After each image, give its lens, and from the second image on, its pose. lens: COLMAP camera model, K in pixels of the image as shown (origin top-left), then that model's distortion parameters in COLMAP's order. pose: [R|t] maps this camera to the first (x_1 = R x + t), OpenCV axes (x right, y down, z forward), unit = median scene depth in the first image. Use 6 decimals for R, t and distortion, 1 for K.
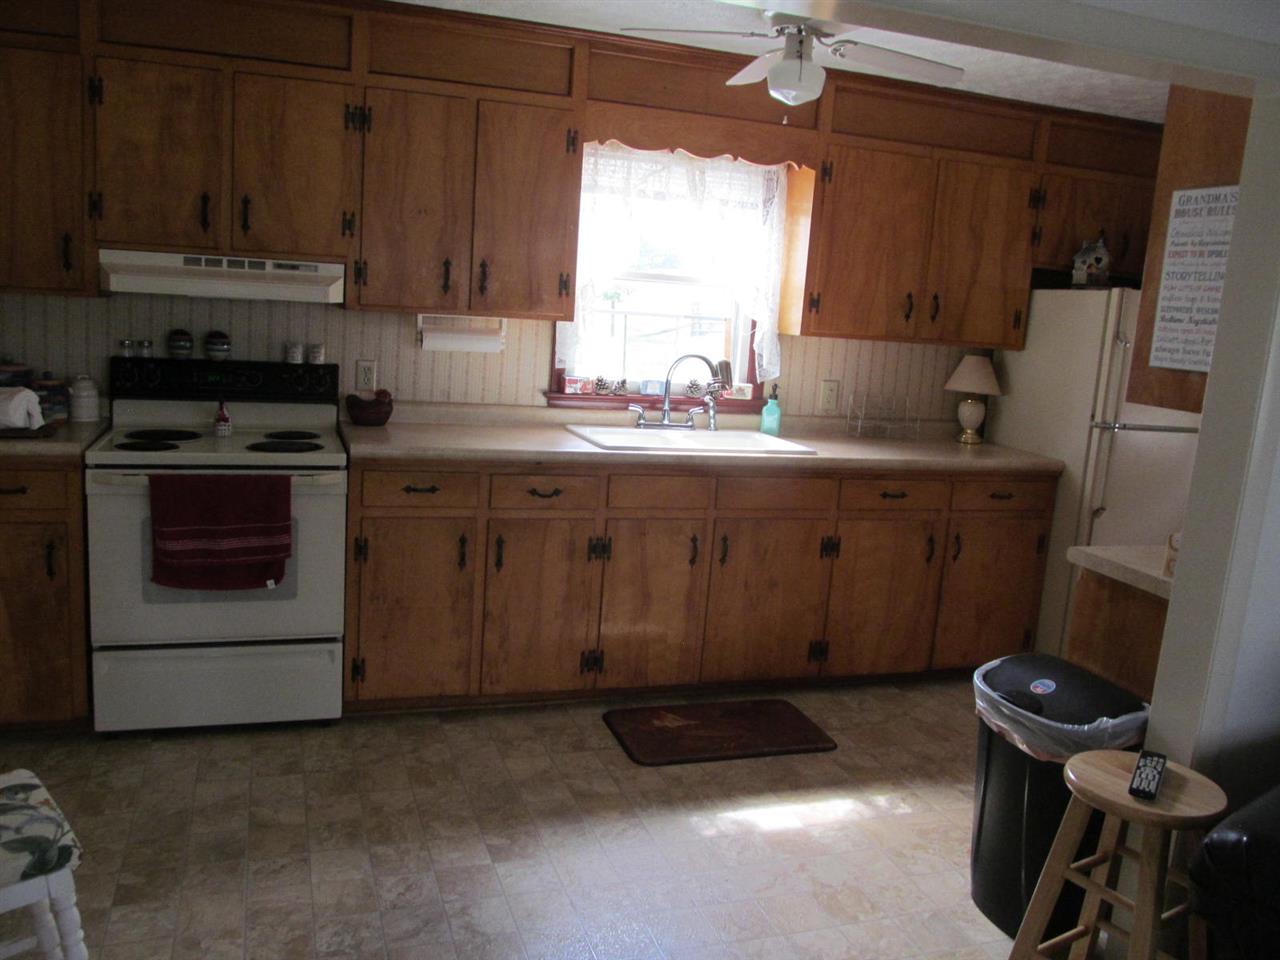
lens RADIAL K [[1056.4, 0, 640.0], [0, 1056.4, 480.0], [0, 0, 1]] dist [-0.076812, 0.052447]
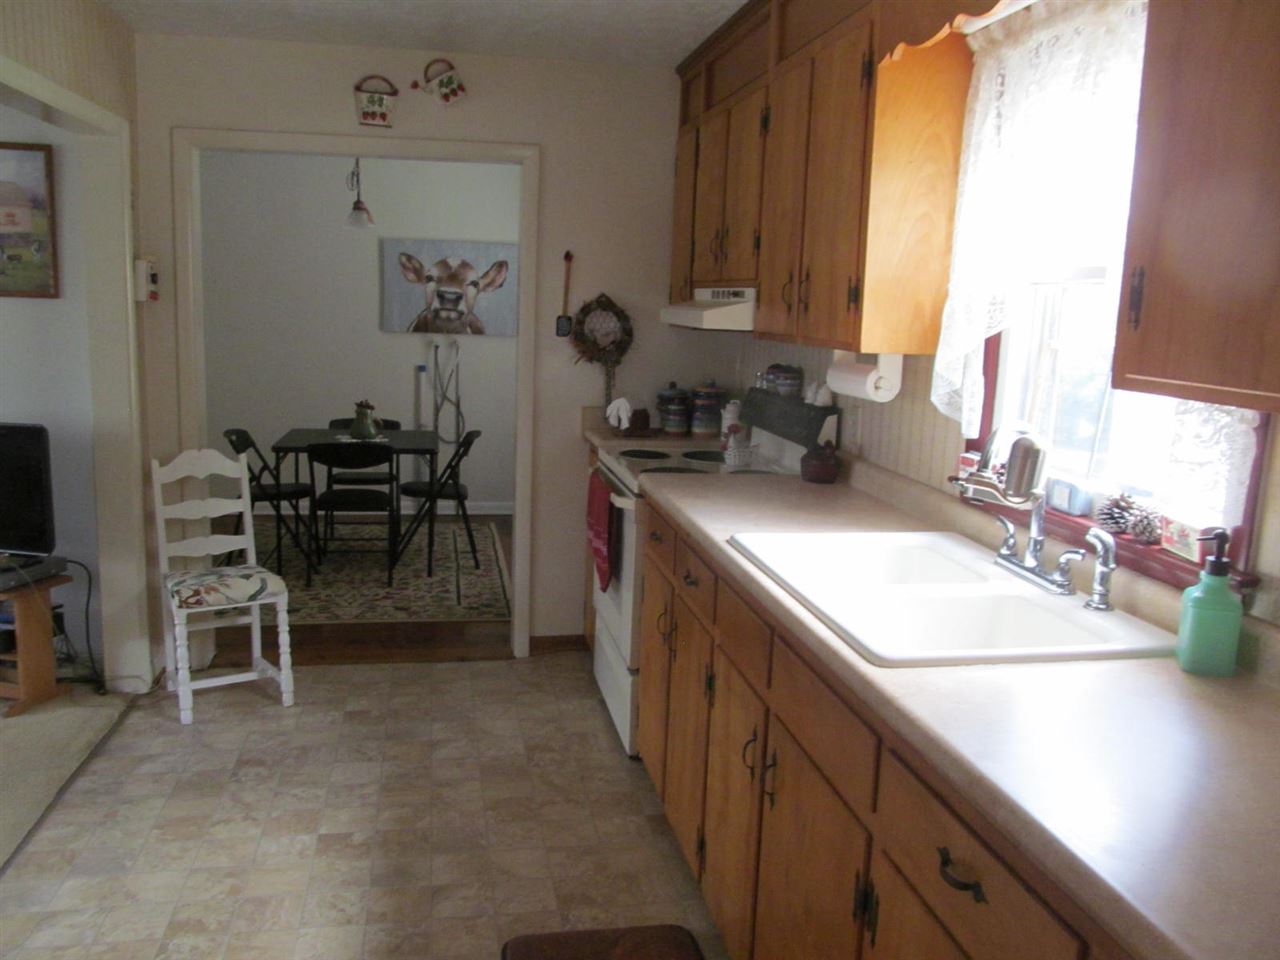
lens RADIAL K [[1056.4, 0, 640.0], [0, 1056.4, 480.0], [0, 0, 1]] dist [-0.076812, 0.052447]
pose [[-0.137313, 0.101025, -0.985362, 0.707300], [-0.207307, 0.969823, 0.128321, -0.158997], [0.968591, 0.221893, -0.112226, 1.171174]]
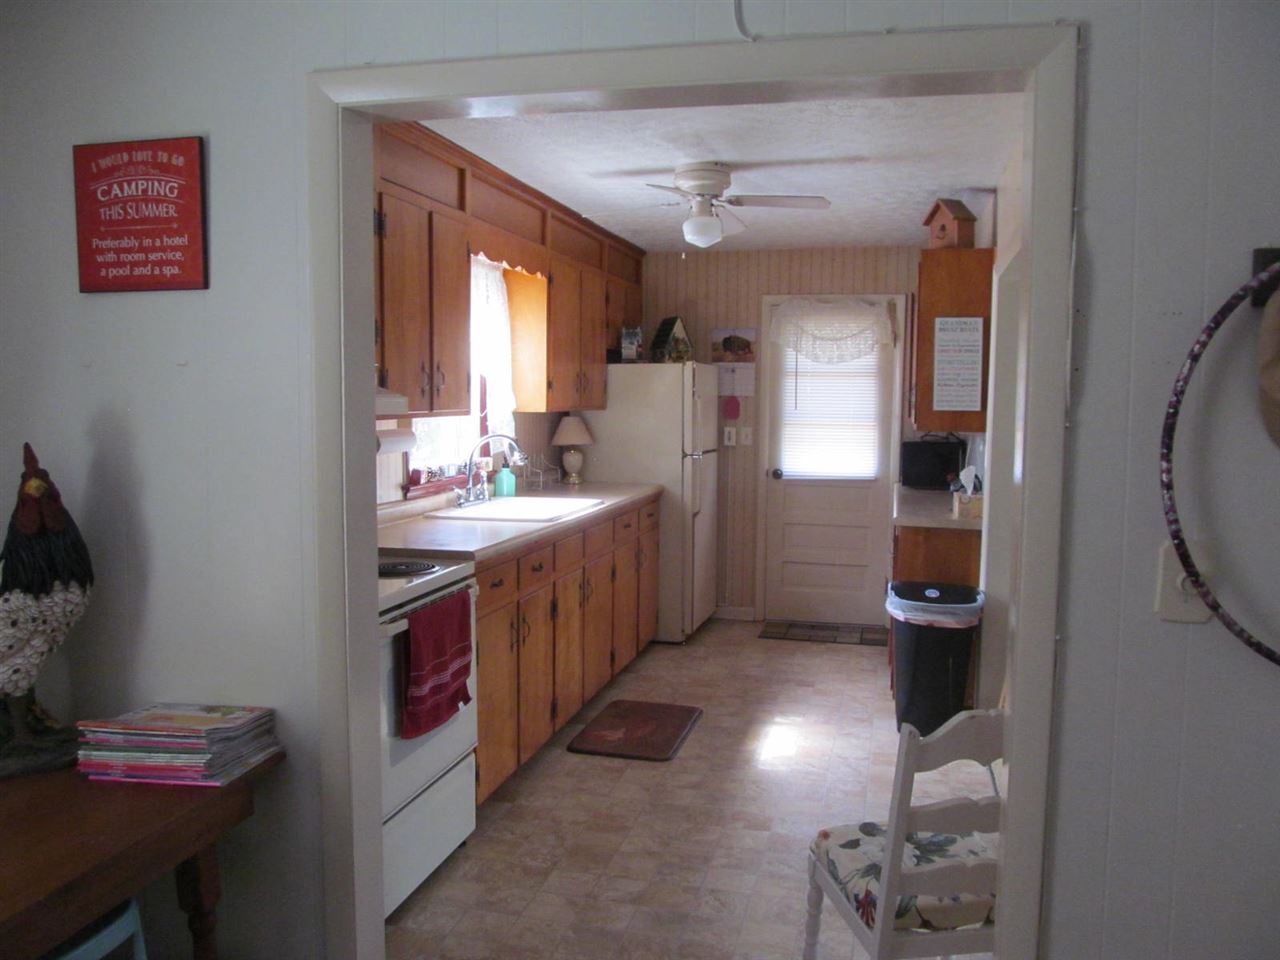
lens RADIAL K [[1056.4, 0, 640.0], [0, 1056.4, 480.0], [0, 0, 1]] dist [-0.076812, 0.052447]
pose [[0.541346, -0.131598, 0.830438, -1.076025], [0.170784, 0.984296, 0.044649, -0.125584], [-0.823272, 0.117655, 0.555320, 0.314906]]
